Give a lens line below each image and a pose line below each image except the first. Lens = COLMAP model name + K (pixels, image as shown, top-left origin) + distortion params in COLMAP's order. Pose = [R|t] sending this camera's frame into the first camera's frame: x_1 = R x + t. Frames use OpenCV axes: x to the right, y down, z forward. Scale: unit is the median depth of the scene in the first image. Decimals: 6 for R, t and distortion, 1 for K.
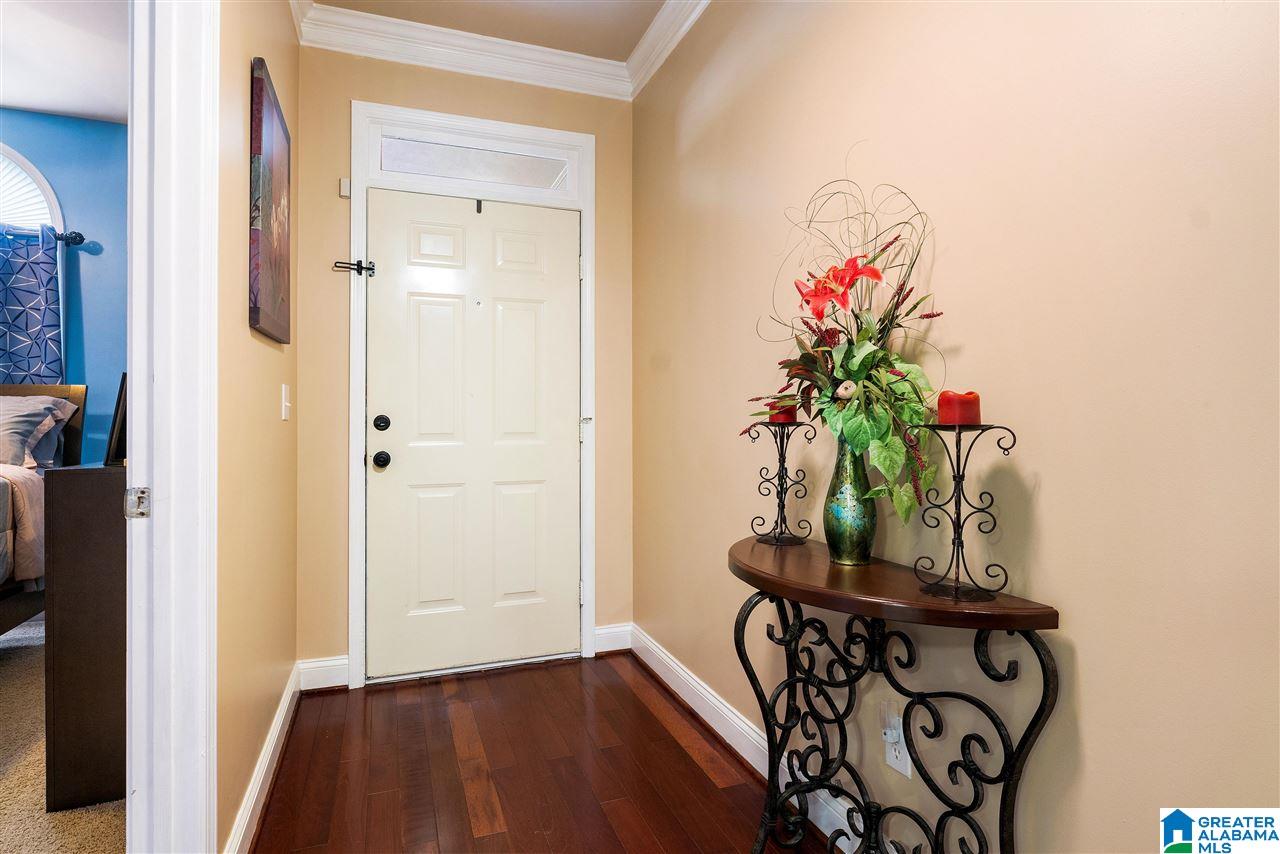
lens RADIAL K [[680.6, 0, 645.2], [0, 680.6, 420.3], [0, 0, 1]] dist [-0.003372, 0.000352]
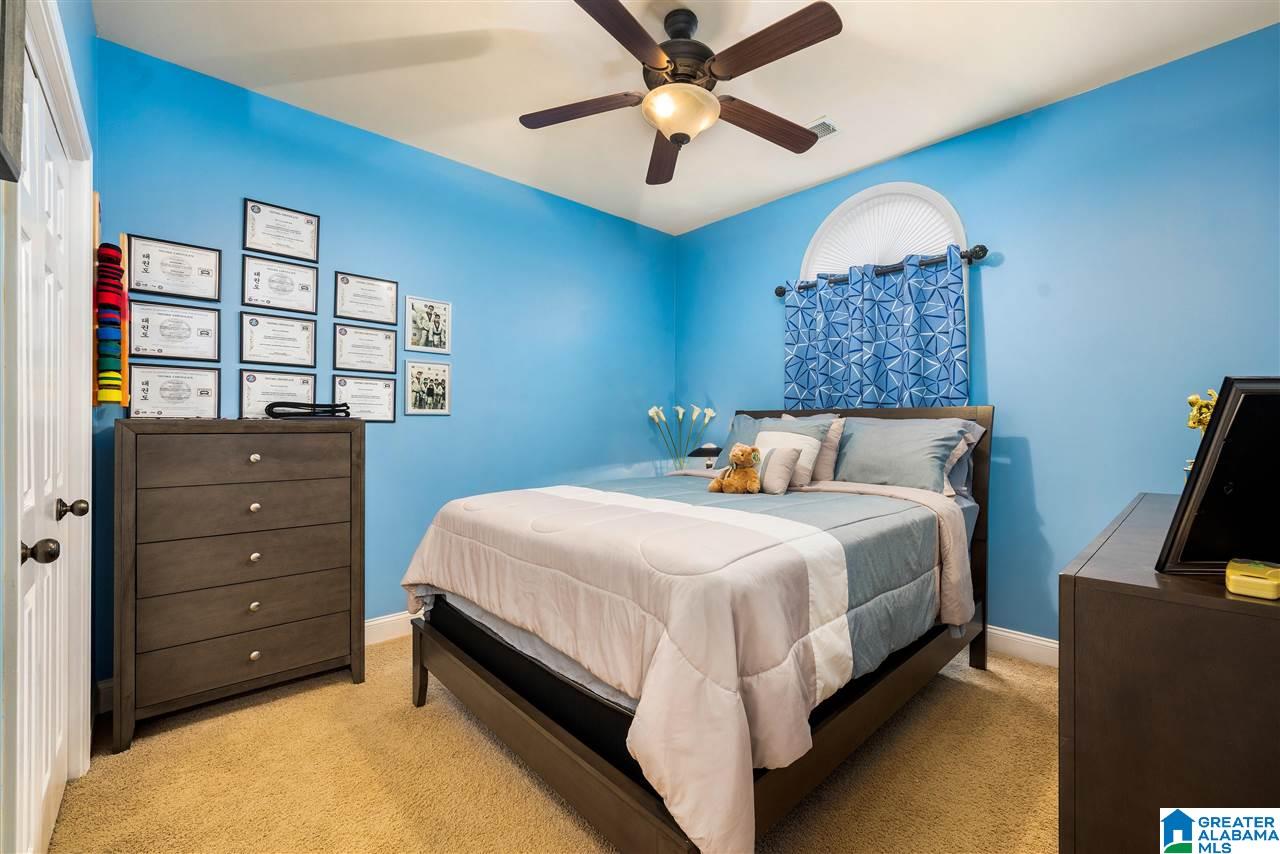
lens RADIAL K [[523.5, 0, 644.2], [0, 523.5, 424.8], [0, 0, 1]] dist [-0.014926, -0.000464]
pose [[0.370324, -0.007551, -0.928872, -0.352693], [-0.001296, 0.999962, -0.008646, -0.019276], [0.928902, 0.004405, 0.370300, 0.306317]]
